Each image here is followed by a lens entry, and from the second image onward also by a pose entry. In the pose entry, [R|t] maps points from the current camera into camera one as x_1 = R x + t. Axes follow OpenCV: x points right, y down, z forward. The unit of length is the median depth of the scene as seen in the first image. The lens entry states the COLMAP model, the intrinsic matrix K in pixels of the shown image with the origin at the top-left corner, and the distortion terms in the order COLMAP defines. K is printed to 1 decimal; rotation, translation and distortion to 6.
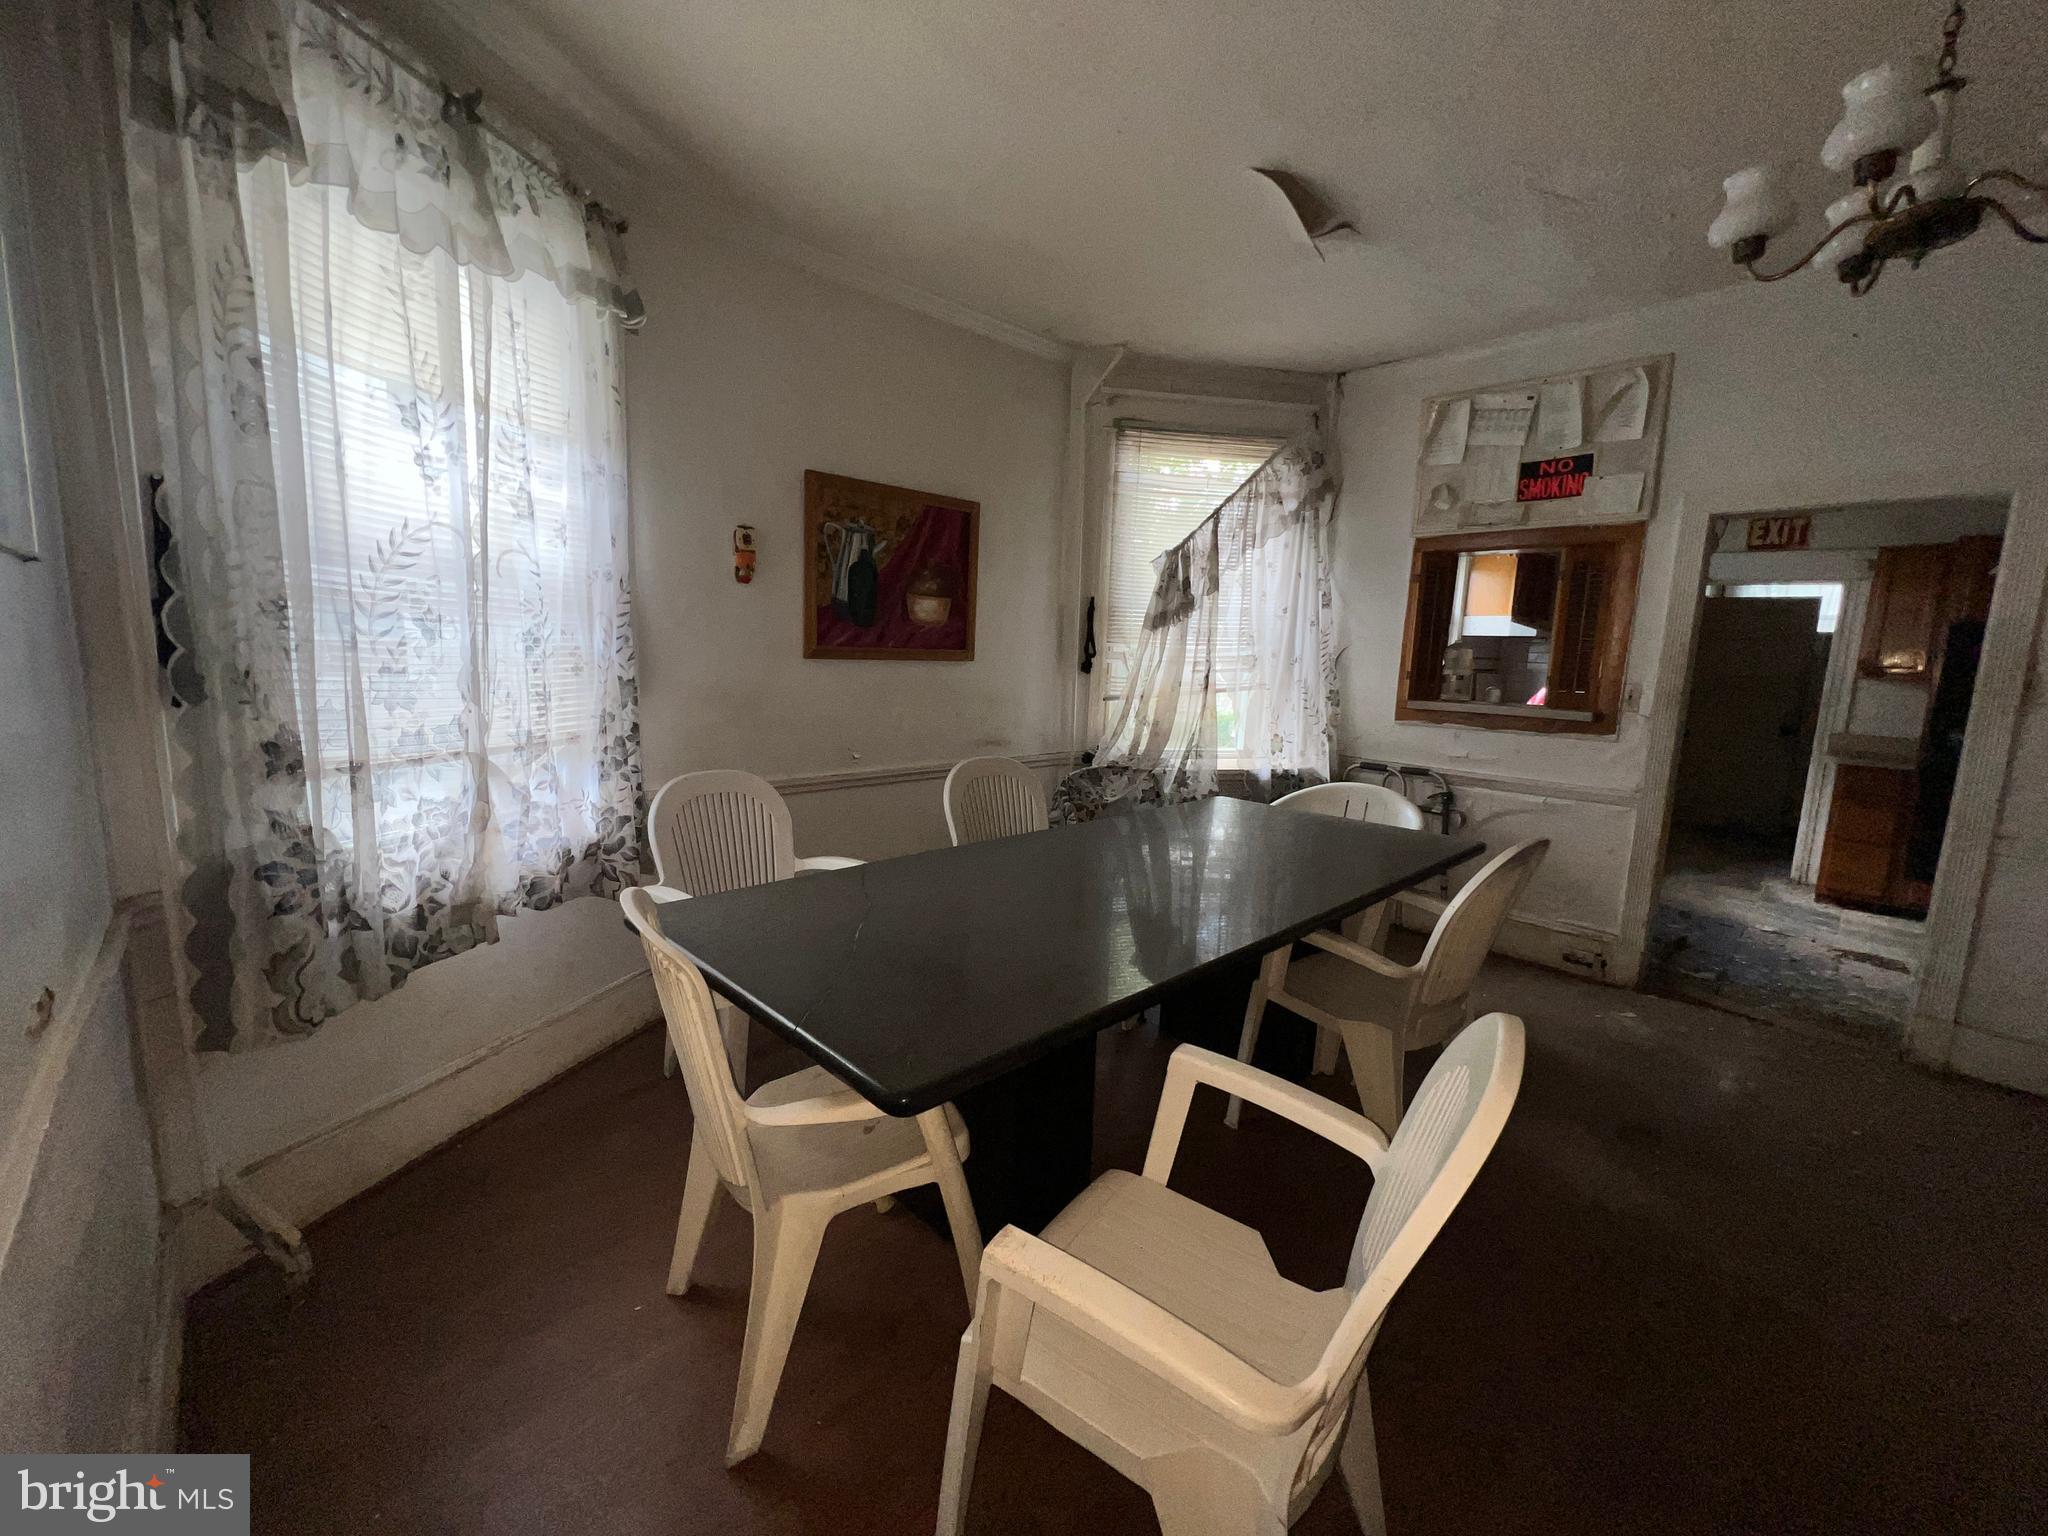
lens RADIAL K [[824.1, 0, 1018.7], [0, 824.1, 764.7], [0, 0, 1]] dist [-0.002883, -0.000170]
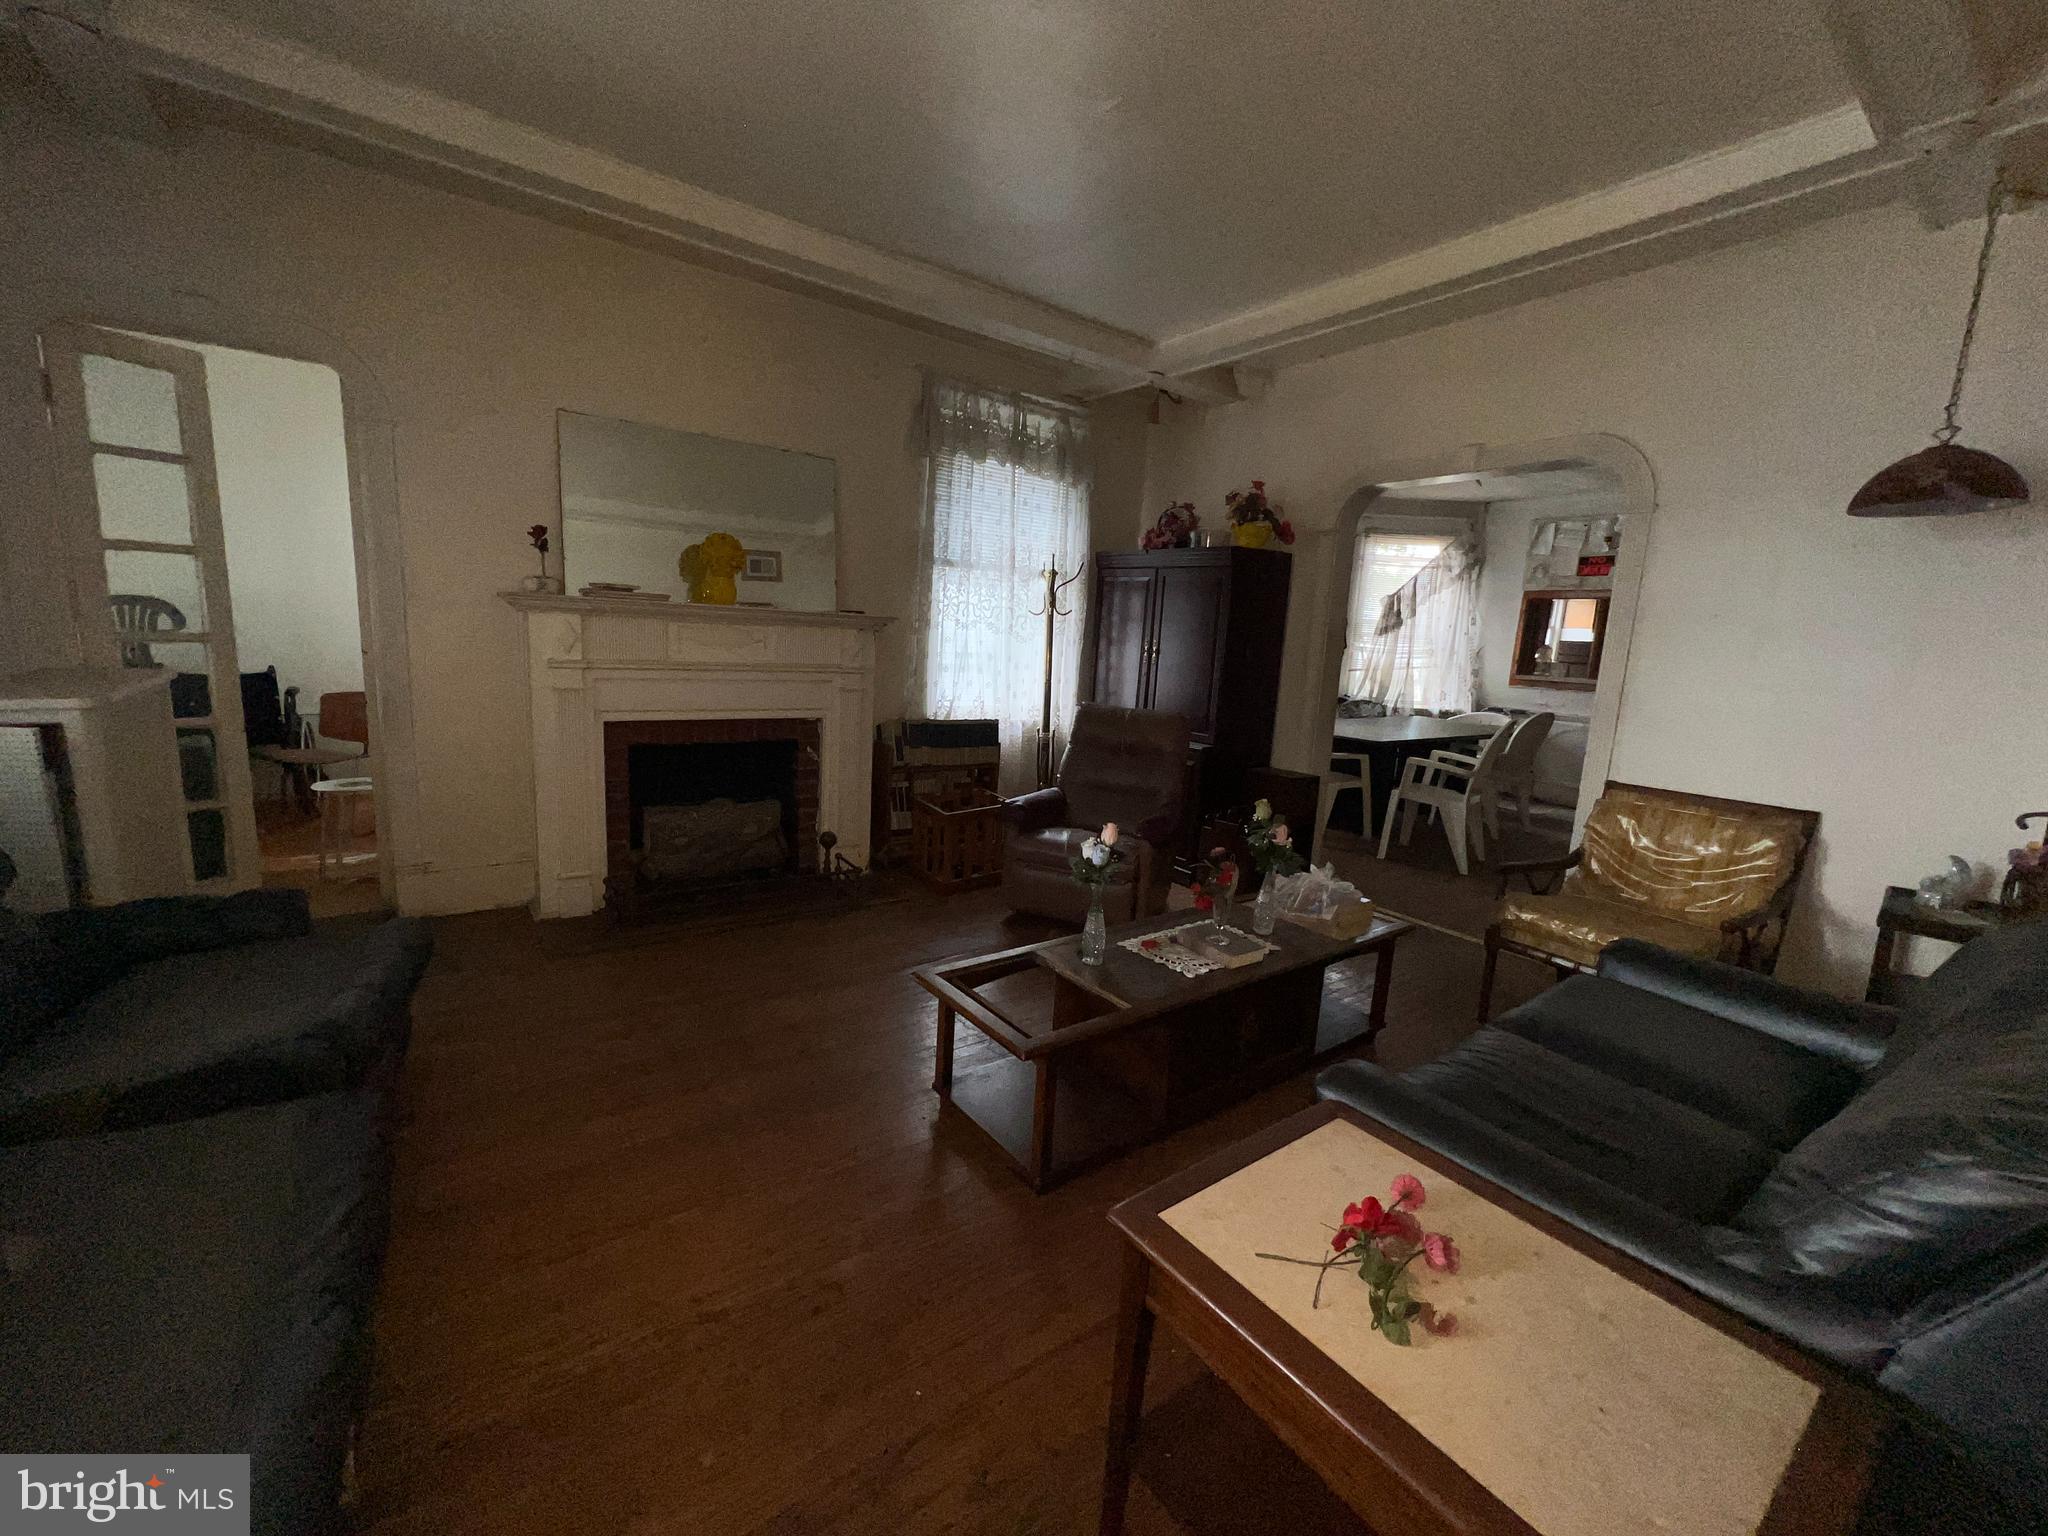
lens RADIAL K [[824.1, 0, 1030.7], [0, 824.1, 773.5], [0, 0, 1]] dist [-0.000375, -0.000282]
pose [[0.992690, 0.040432, -0.113720, -0.426166], [-0.038743, 0.999104, 0.017026, 0.162985], [0.114307, -0.012495, 0.993367, -1.047498]]
